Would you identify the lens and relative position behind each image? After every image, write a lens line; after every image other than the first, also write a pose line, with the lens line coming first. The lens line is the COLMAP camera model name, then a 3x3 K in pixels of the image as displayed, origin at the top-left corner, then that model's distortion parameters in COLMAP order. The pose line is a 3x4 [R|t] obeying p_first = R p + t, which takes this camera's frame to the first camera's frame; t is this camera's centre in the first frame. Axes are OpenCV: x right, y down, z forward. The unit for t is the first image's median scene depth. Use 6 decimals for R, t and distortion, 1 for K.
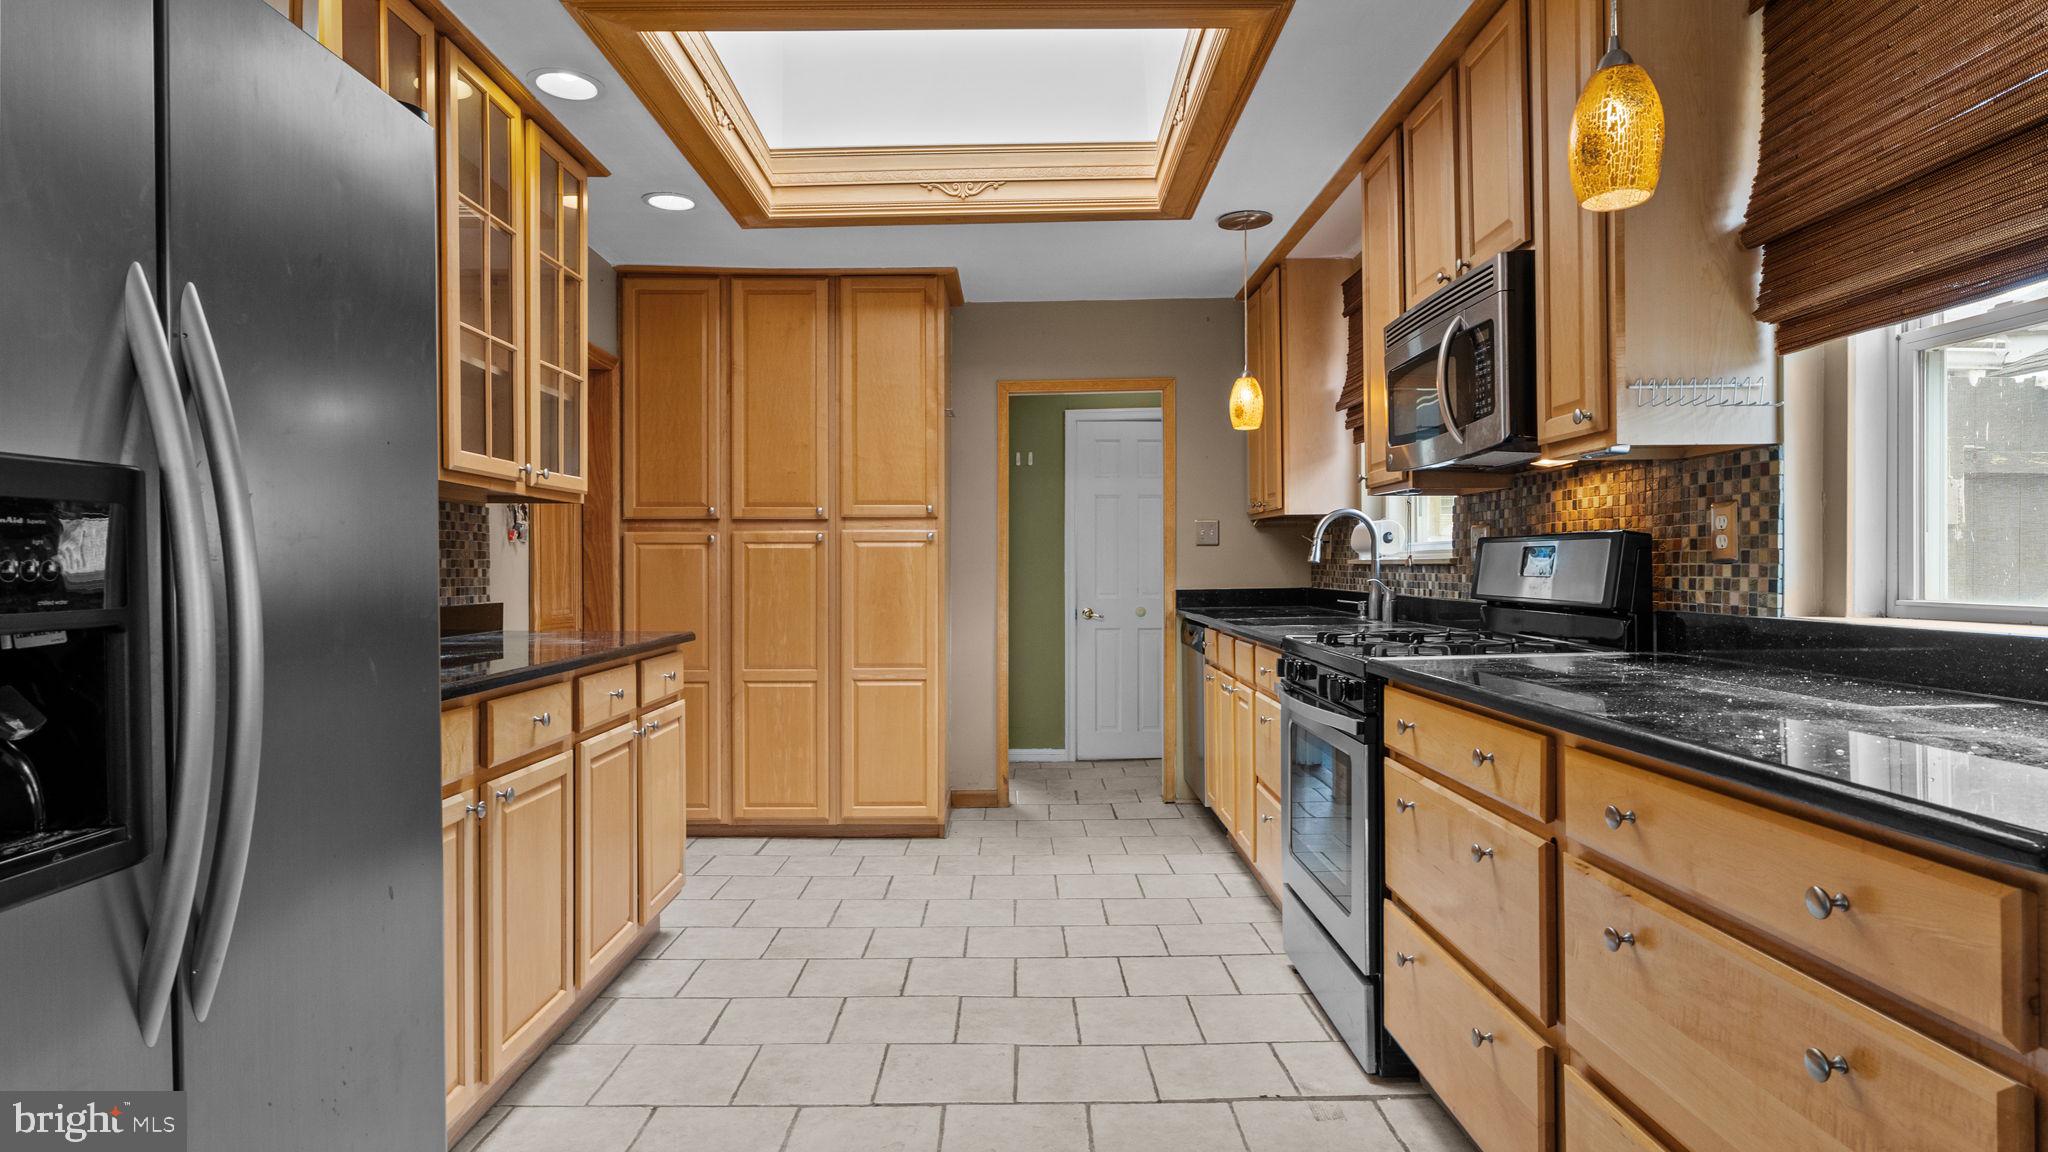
lens RADIAL K [[1115.1, 0, 1032.1], [0, 1115.1, 577.8], [0, 0, 1]] dist [-0.020583, 0.005668]
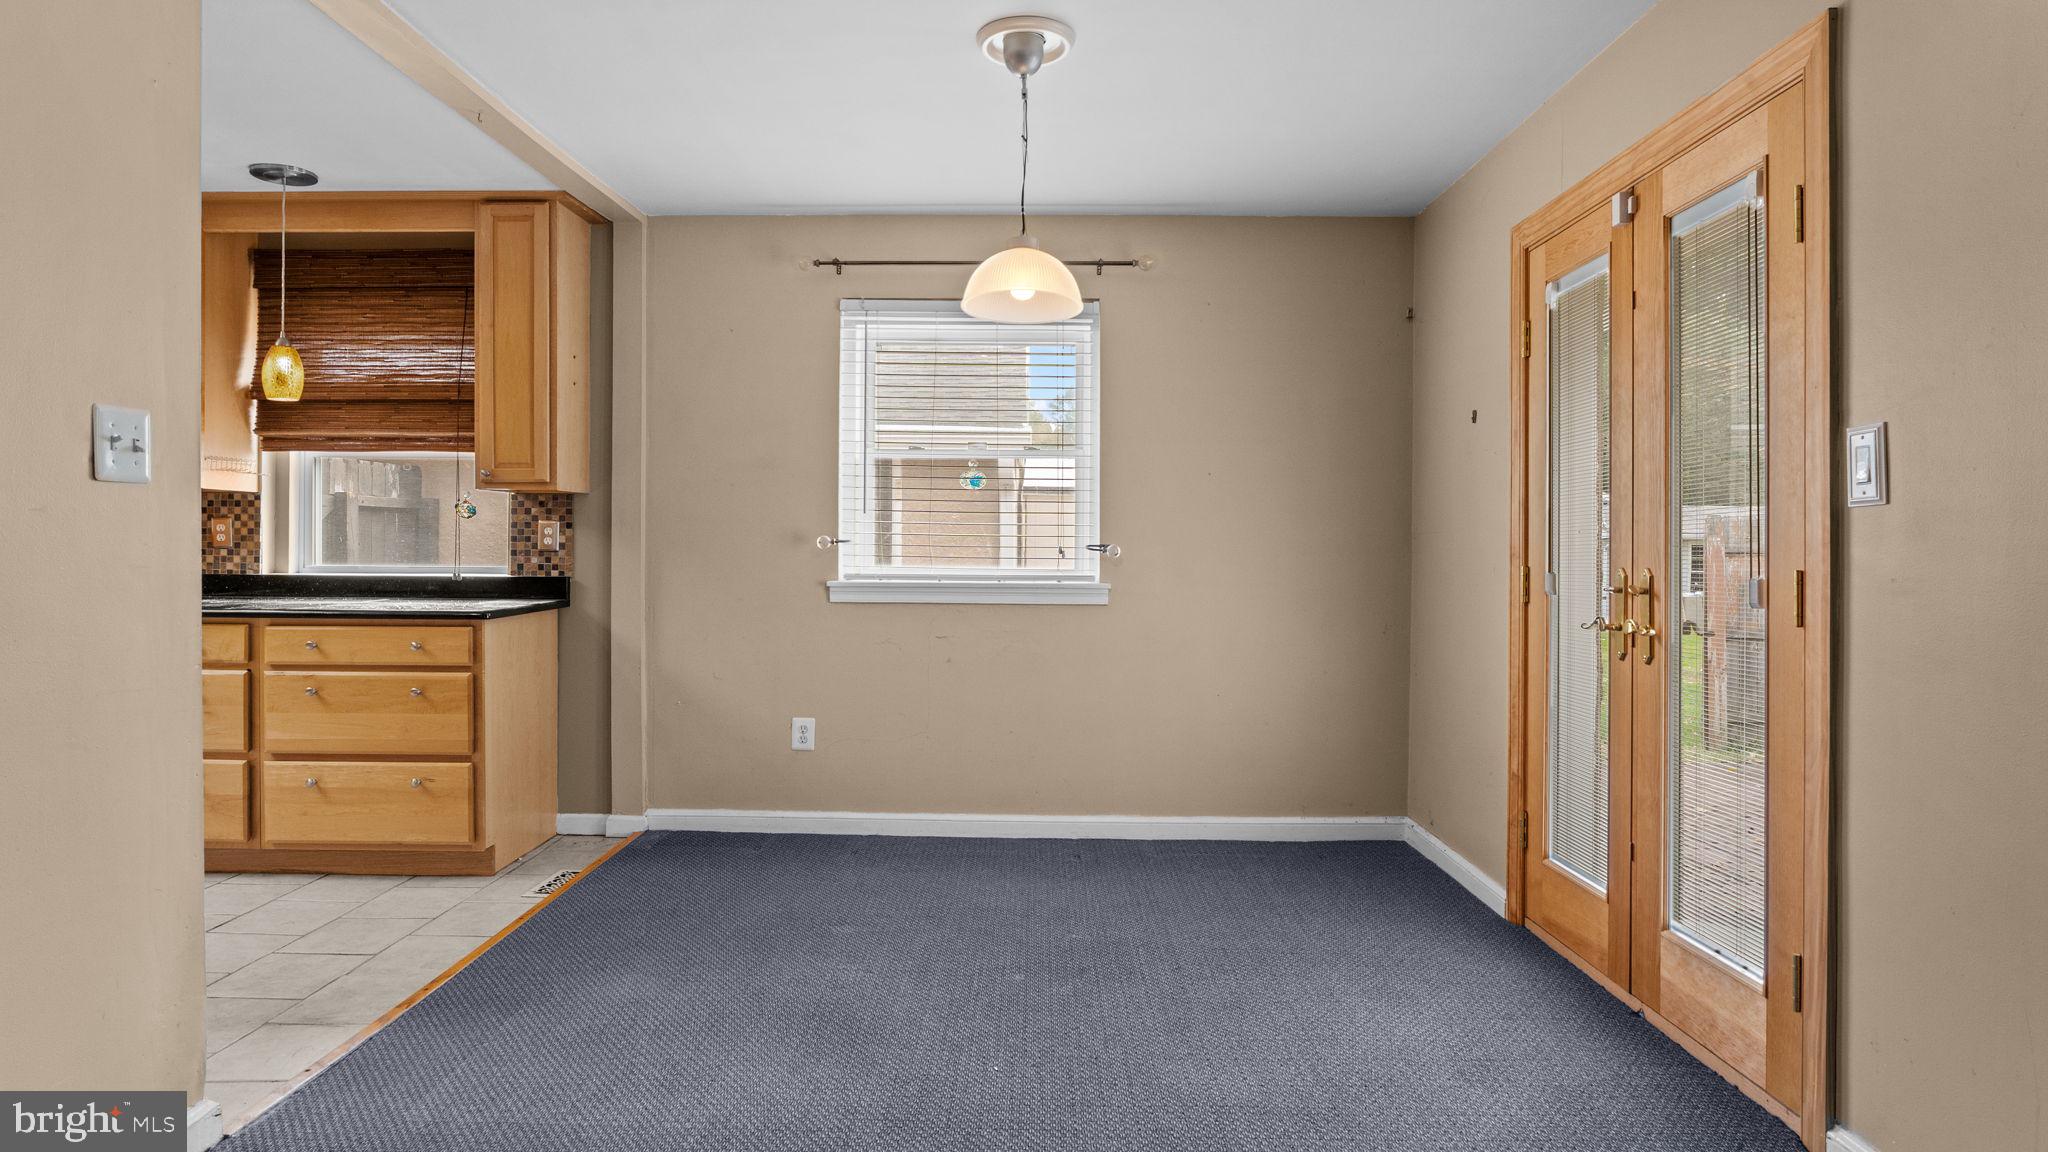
lens RADIAL K [[1115.1, 0, 987.2], [0, 1115.1, 554.4], [0, 0, 1]] dist [-0.020583, 0.005668]
pose [[0.046362, 0.002992, 0.998920, -0.781576], [0.003197, 0.999990, -0.003144, 0.005067], [-0.998920, 0.003340, 0.046352, -0.279261]]
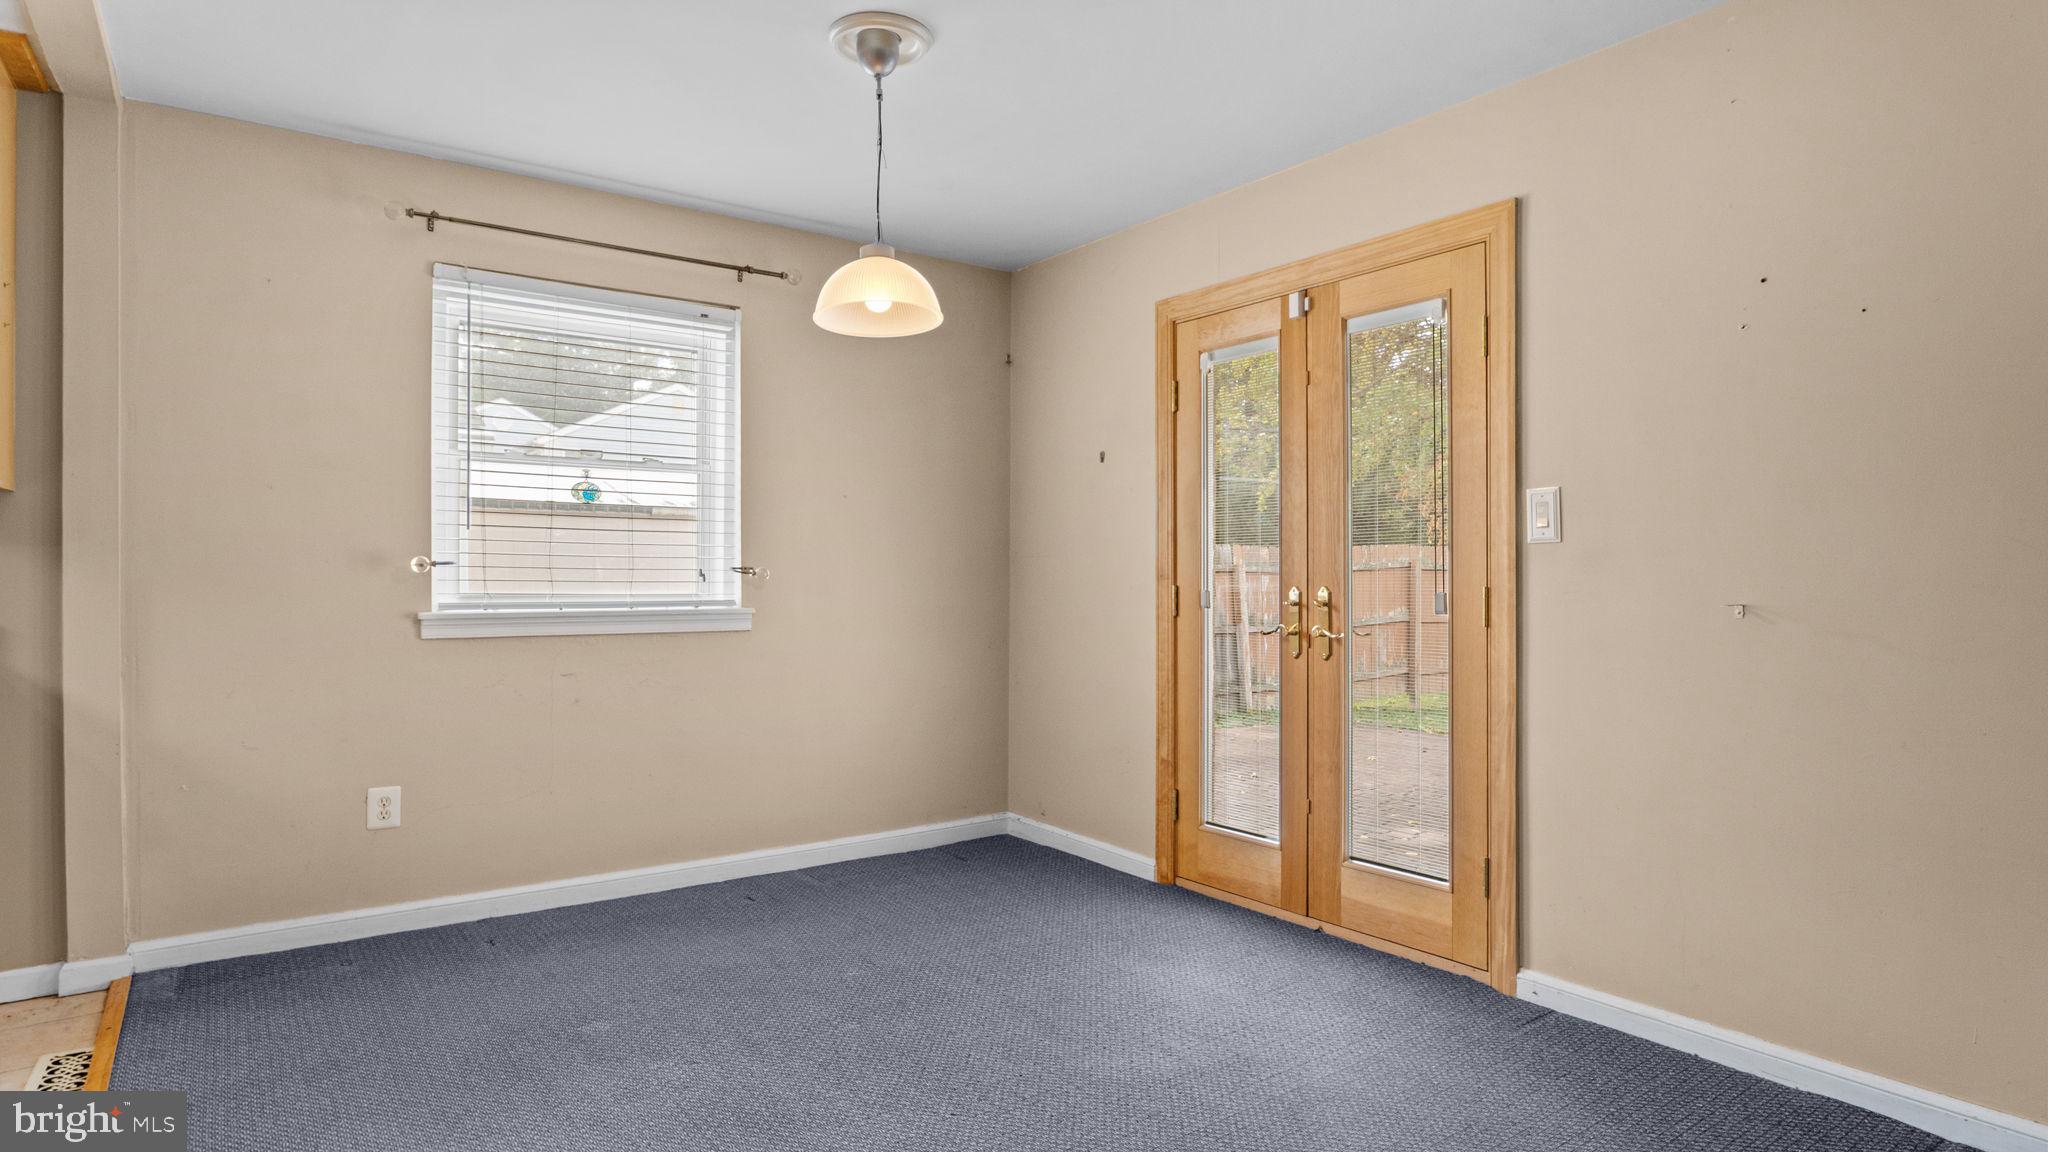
lens RADIAL K [[1115.1, 0, 1001.6], [0, 1115.1, 578.9], [0, 0, 1]] dist [-0.020583, 0.005668]
pose [[-0.570223, 0.000543, 0.821490, -0.661698], [0.008622, 0.999949, 0.005324, -0.000464], [-0.821445, 0.010119, -0.570199, 0.077016]]
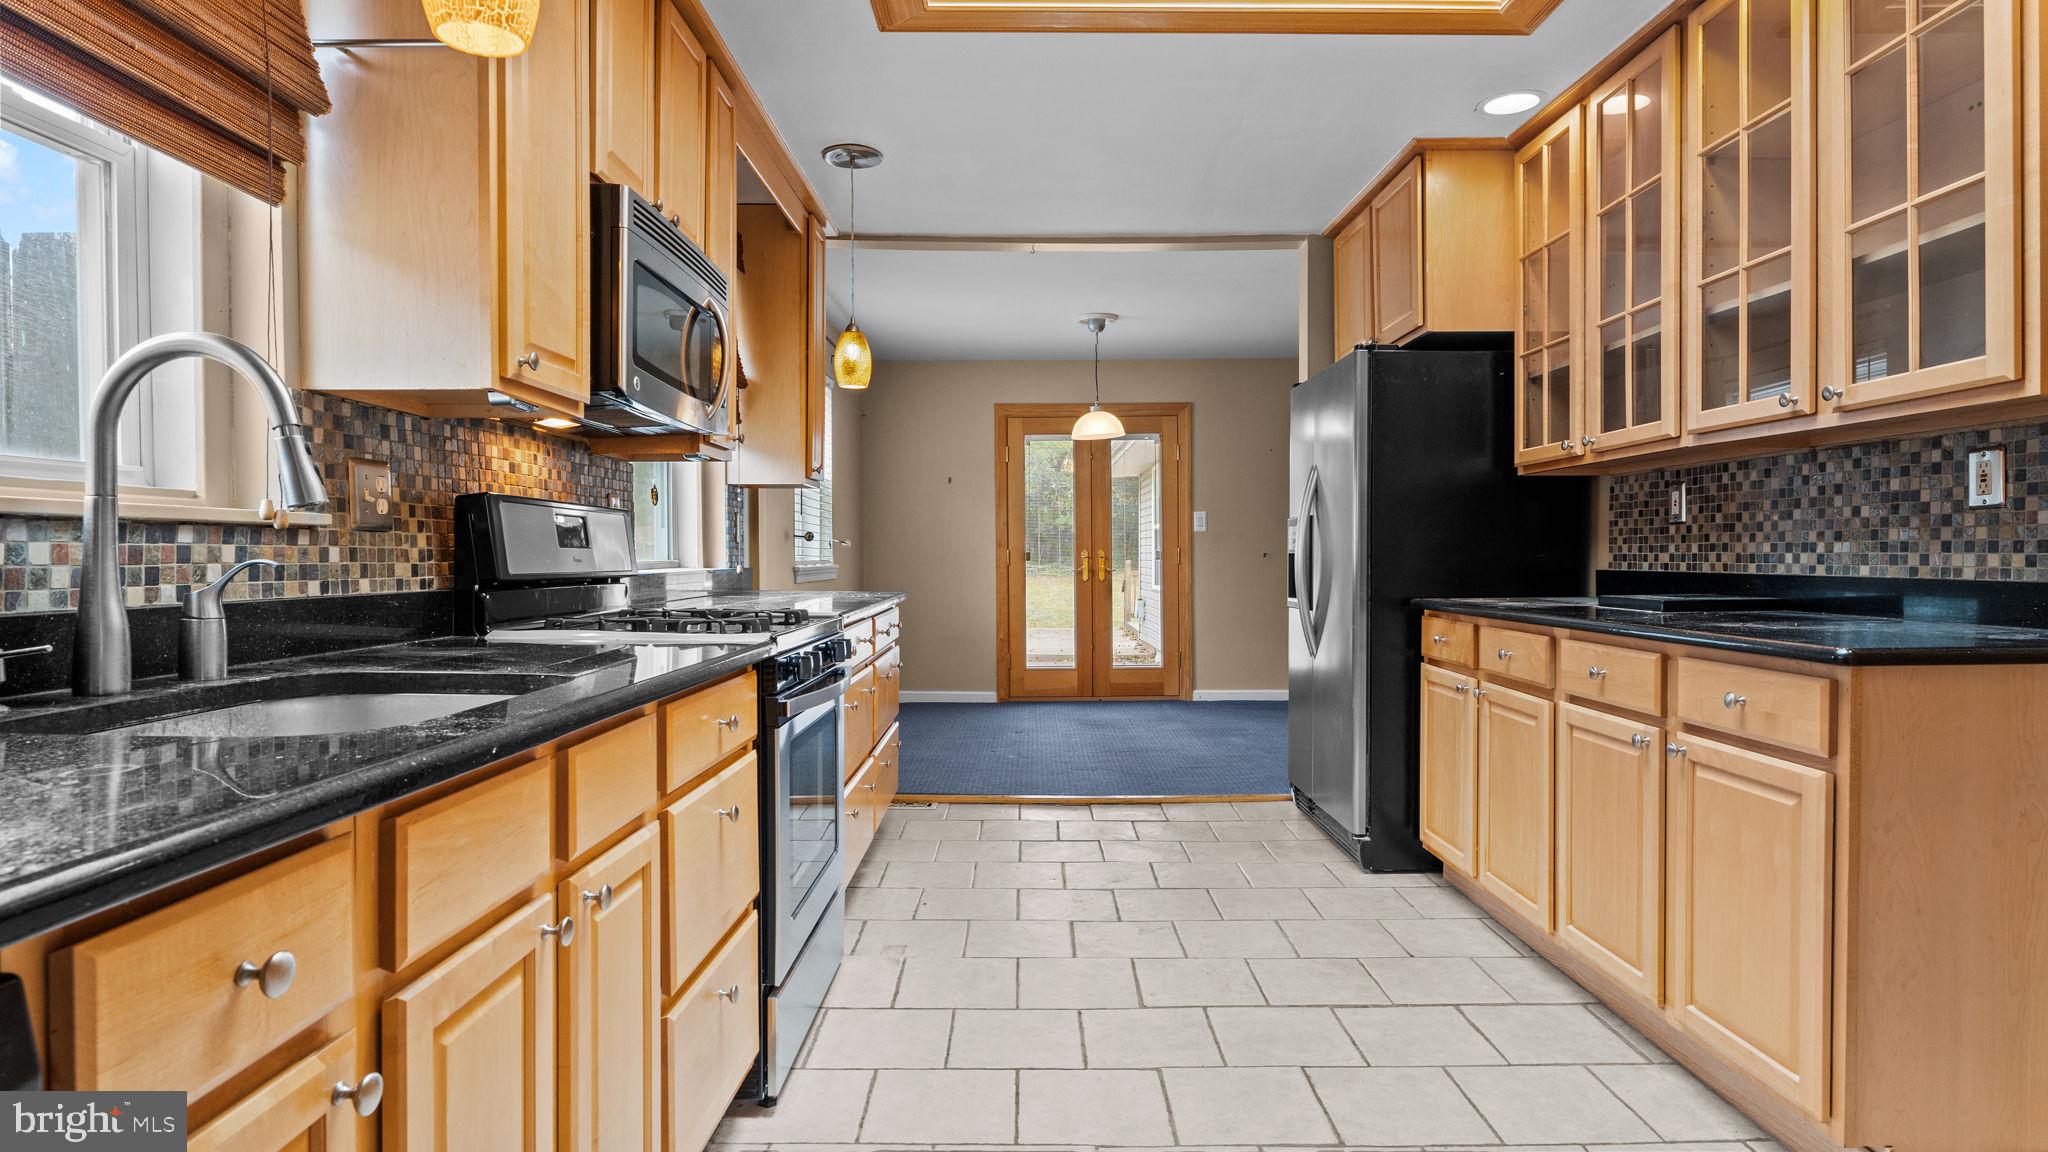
lens RADIAL K [[1115.1, 0, 1006.6], [0, 1115.1, 568.3], [0, 0, 1]] dist [-0.020583, 0.005668]
pose [[-0.999474, 0.007401, 0.031584, 0.053188], [0.008168, 0.999673, 0.024233, -0.002711], [-0.031395, 0.024478, -0.999207, 1.433152]]
